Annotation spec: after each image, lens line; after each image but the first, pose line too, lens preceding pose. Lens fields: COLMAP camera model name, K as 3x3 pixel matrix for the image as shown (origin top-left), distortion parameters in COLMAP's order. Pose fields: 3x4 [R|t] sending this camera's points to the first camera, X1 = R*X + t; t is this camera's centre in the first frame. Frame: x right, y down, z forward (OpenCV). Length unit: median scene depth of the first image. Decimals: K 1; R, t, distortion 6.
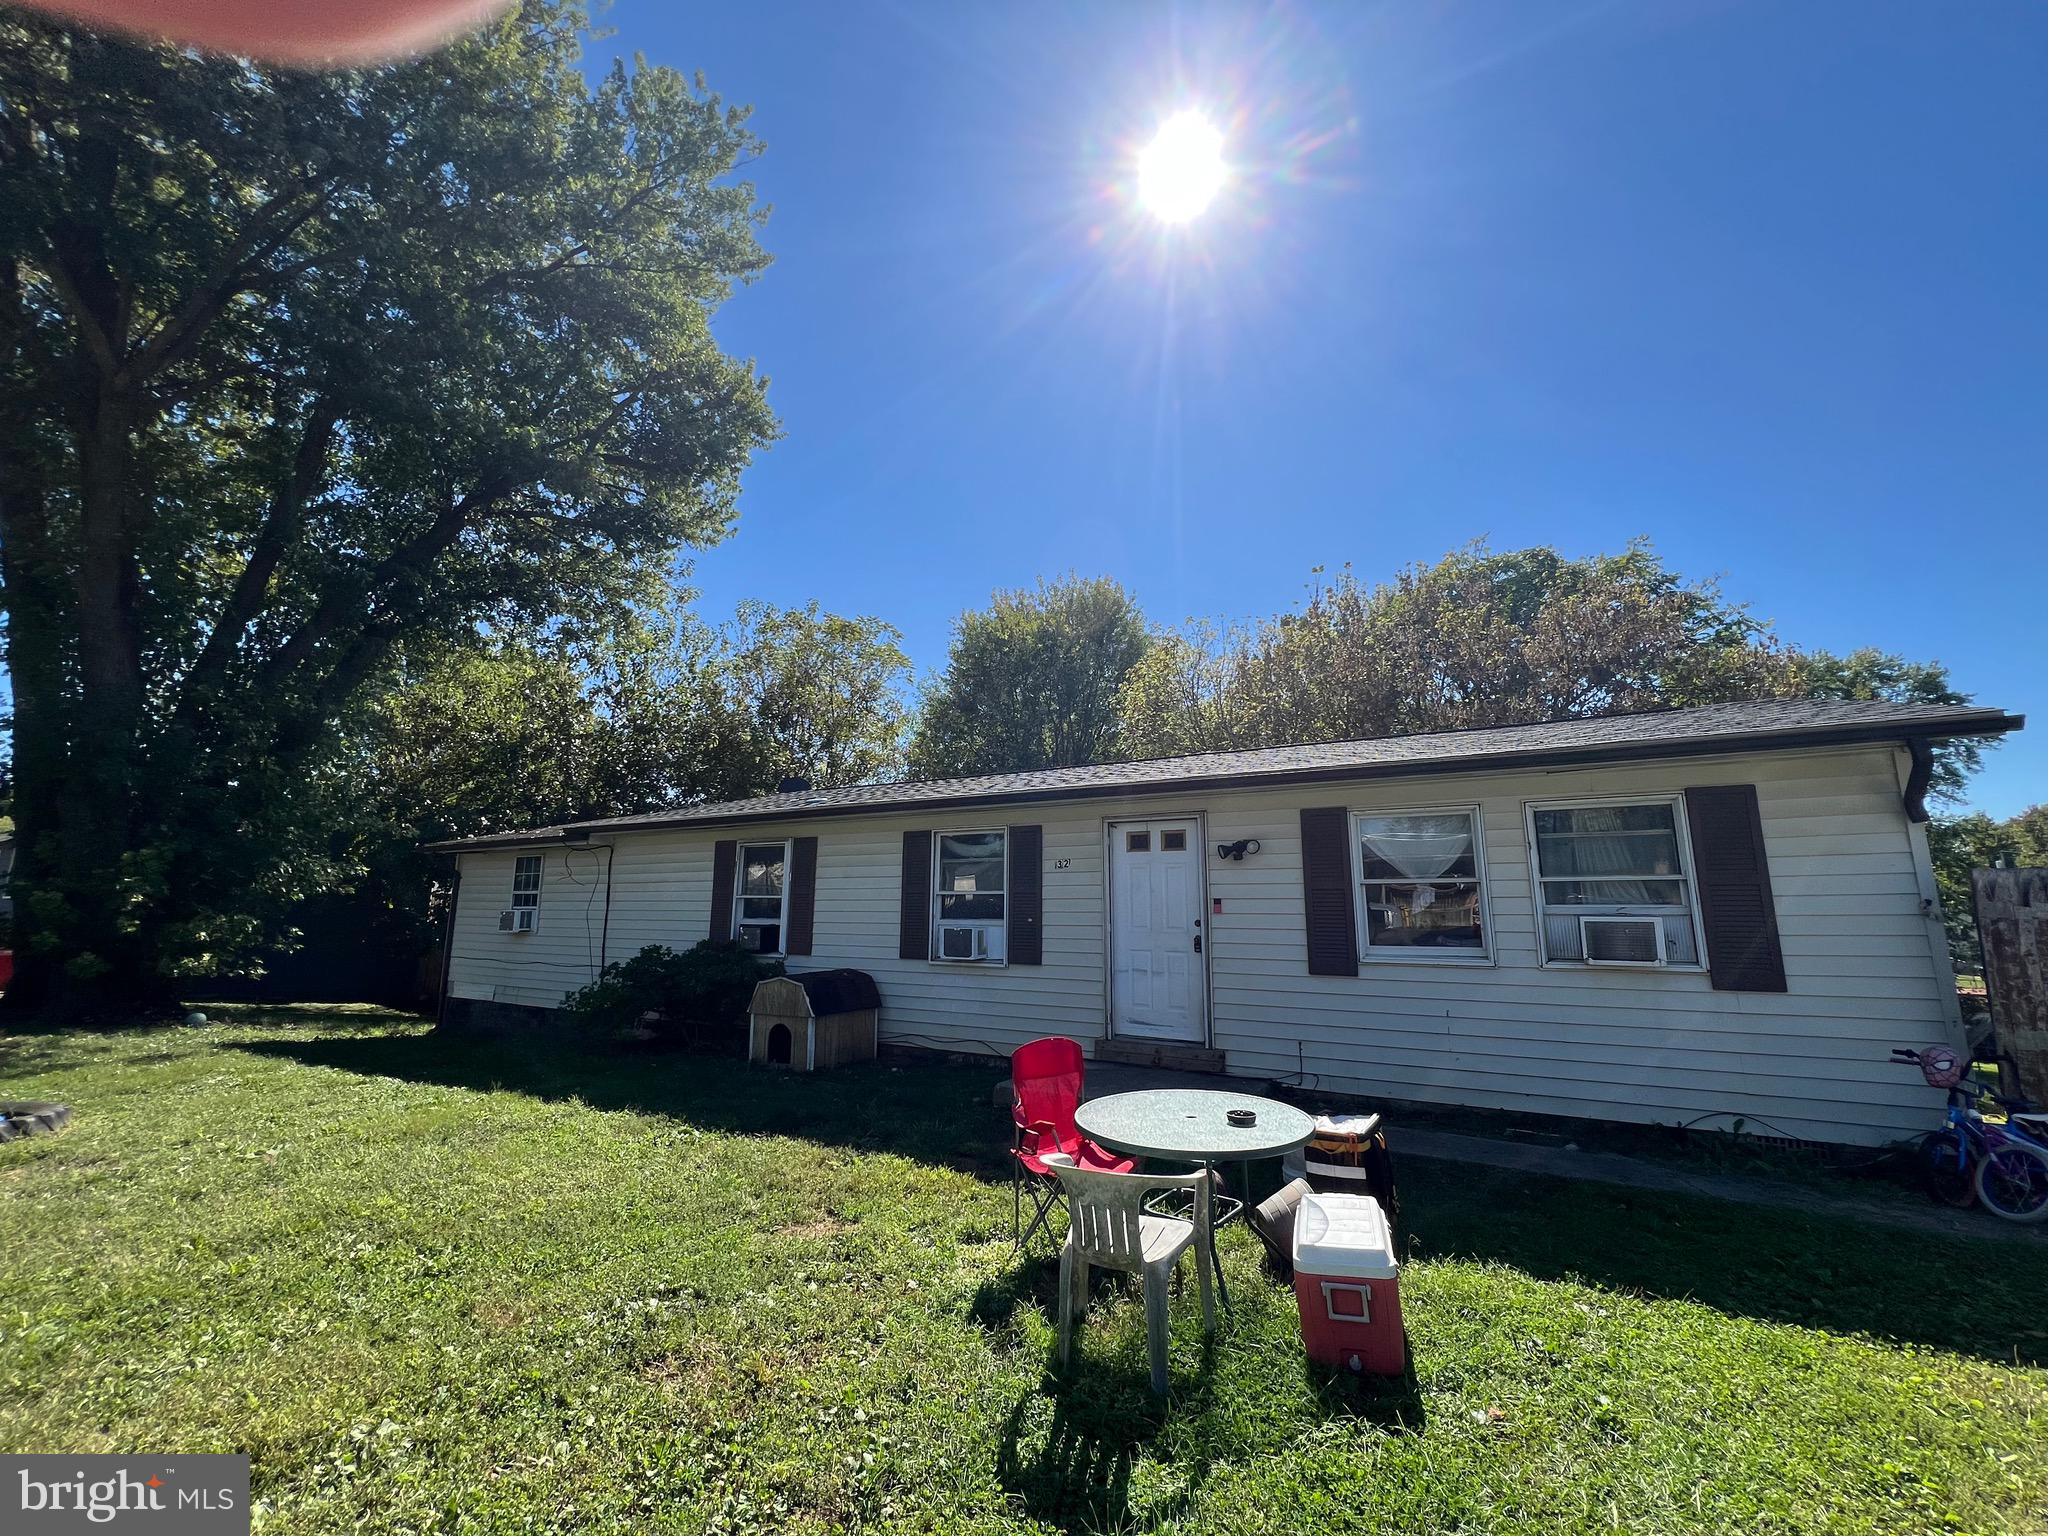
lens RADIAL K [[818.5, 0, 1018.9], [0, 818.5, 764.8], [0, 0, 1]] dist [0.000308, -0.000412]
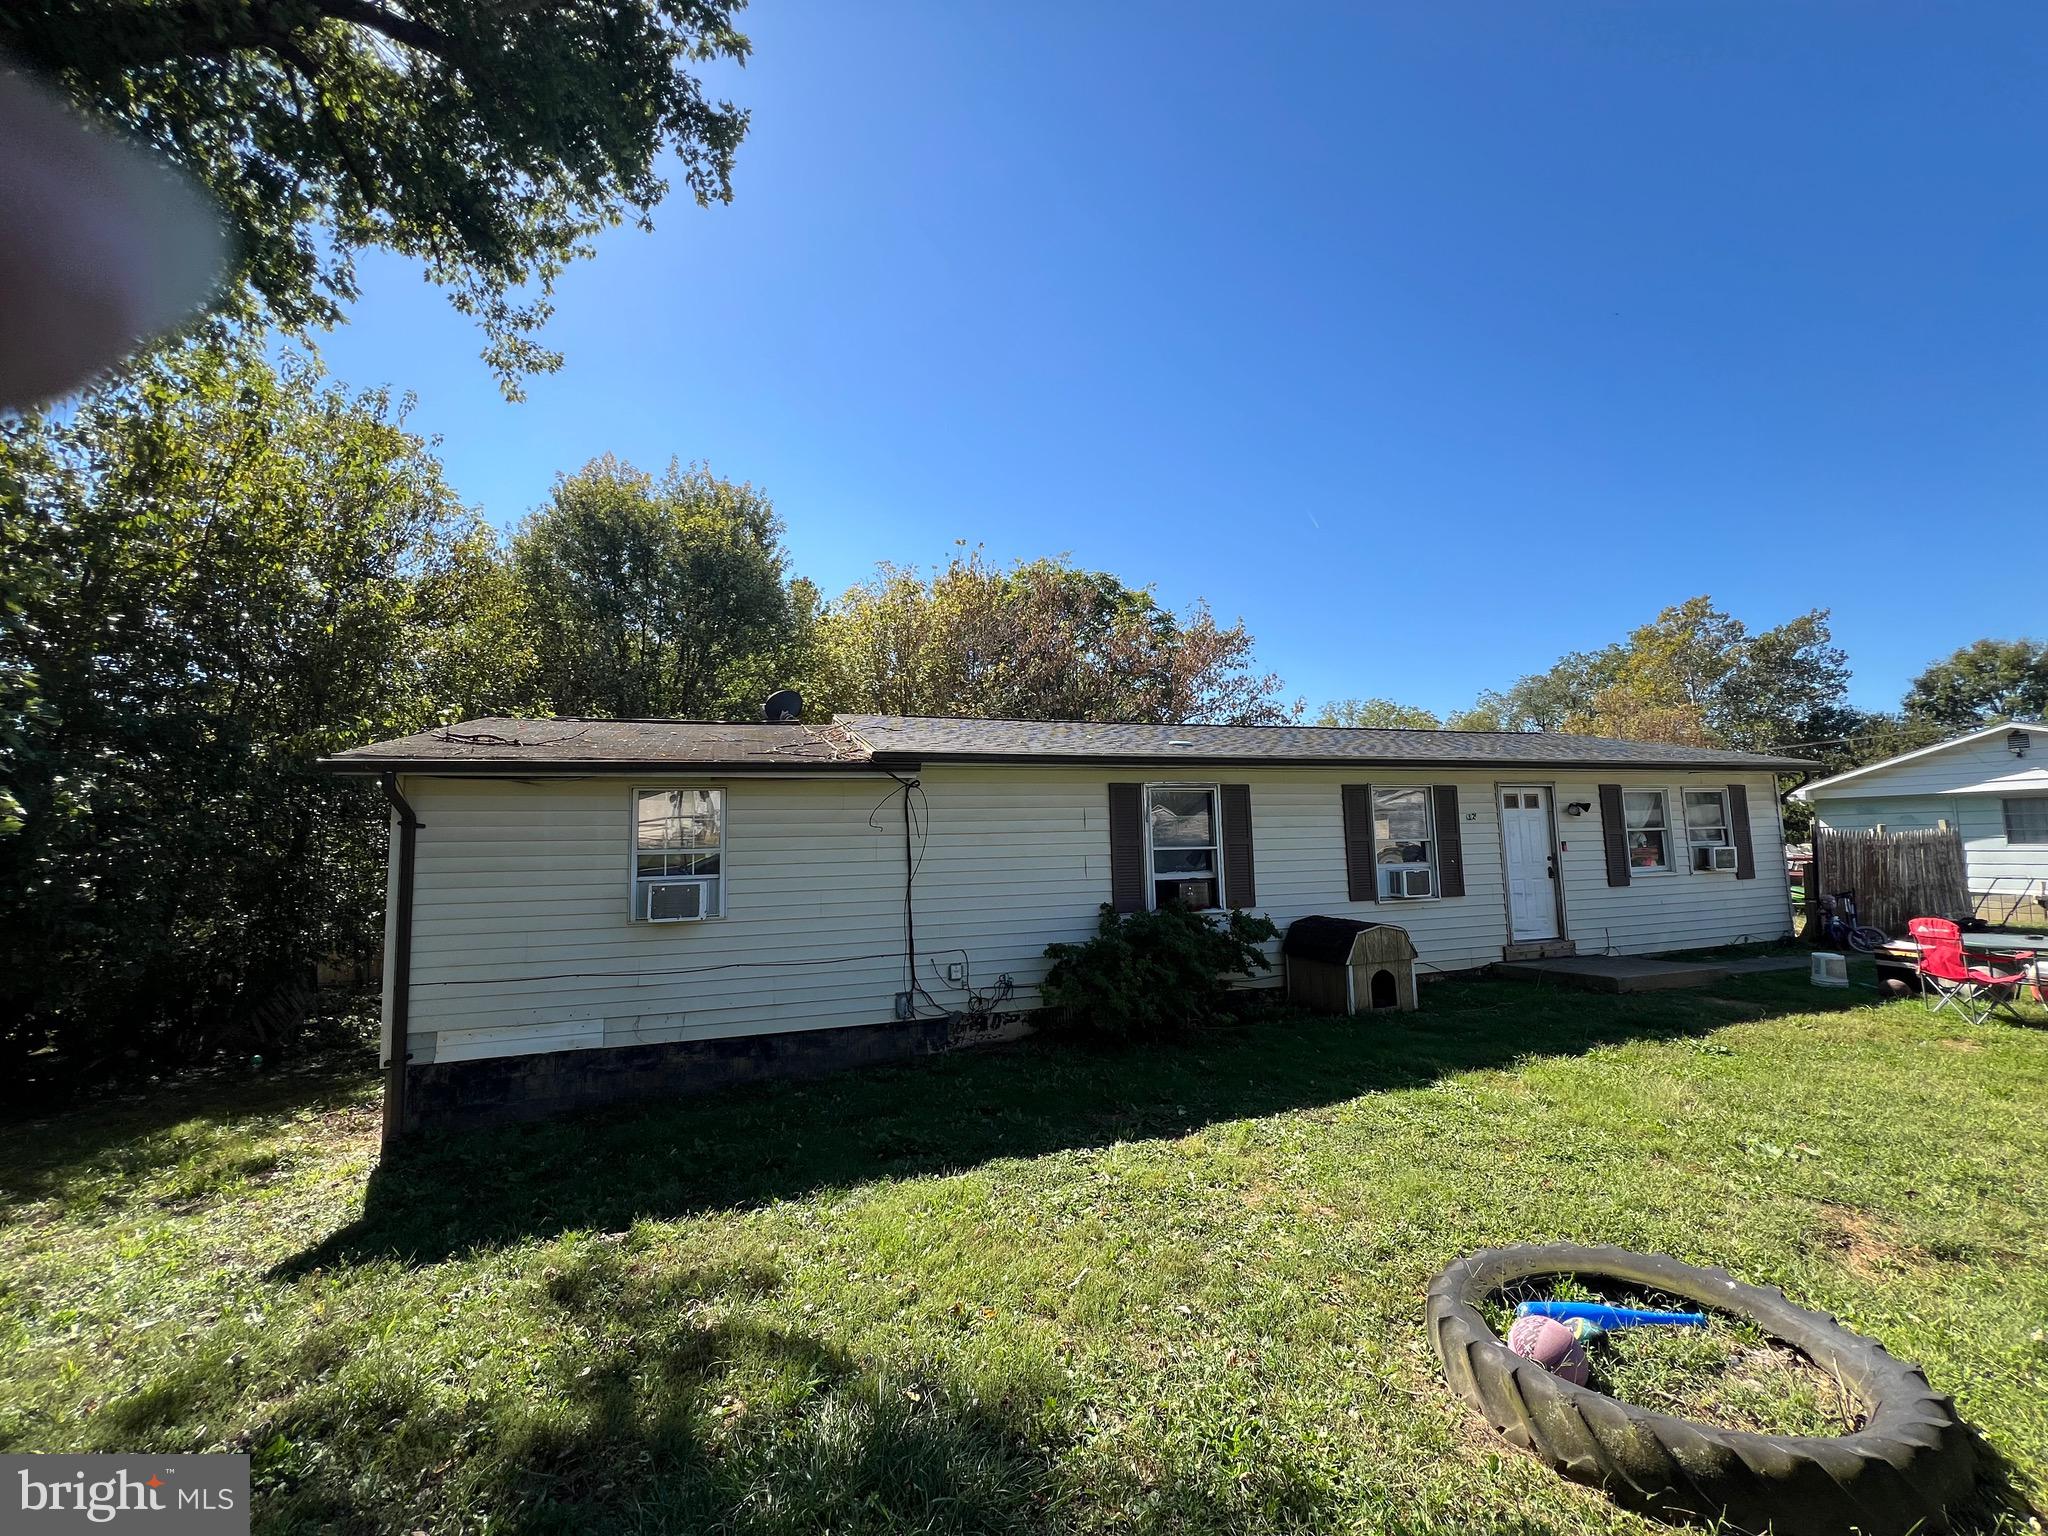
lens RADIAL K [[818.5, 0, 1018.9], [0, 818.5, 764.8], [0, 0, 1]] dist [0.000308, -0.000412]
pose [[0.663199, 0.051501, 0.746669, -1.272030], [-0.106615, 0.993957, 0.026138, 0.075900], [-0.740811, -0.096941, 0.664682, 0.628818]]
